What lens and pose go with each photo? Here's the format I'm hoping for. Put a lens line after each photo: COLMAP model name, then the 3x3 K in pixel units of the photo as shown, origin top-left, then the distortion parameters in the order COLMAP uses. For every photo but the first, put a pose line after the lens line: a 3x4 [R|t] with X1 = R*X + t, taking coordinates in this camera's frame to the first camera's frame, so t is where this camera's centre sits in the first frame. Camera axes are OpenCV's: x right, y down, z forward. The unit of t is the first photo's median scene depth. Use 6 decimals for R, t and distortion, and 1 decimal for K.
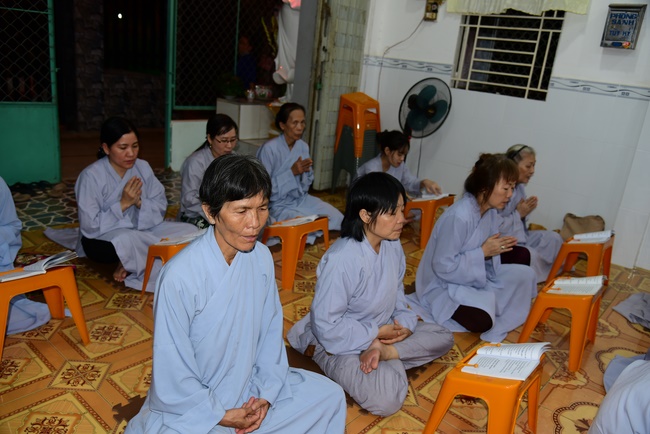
lens RADIAL K [[514.9, 0, 325.0], [0, 514.9, 217.0], [0, 0, 1]] dist [-0.031323, 0.007628]
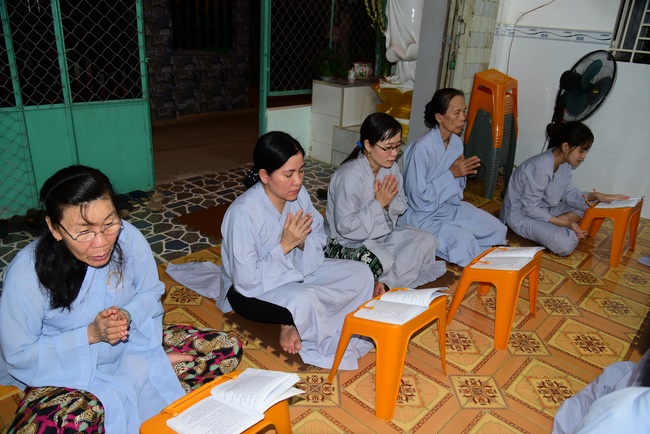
lens RADIAL K [[491.0, 0, 325.0], [0, 491.0, 217.0], [0, 0, 1]] dist [-0.060418, 0.040448]
pose [[0.998188, -0.029653, -0.052363, -0.191063], [0.033788, 0.996228, 0.079929, -0.080409], [0.049796, -0.081553, 0.995424, 0.186567]]
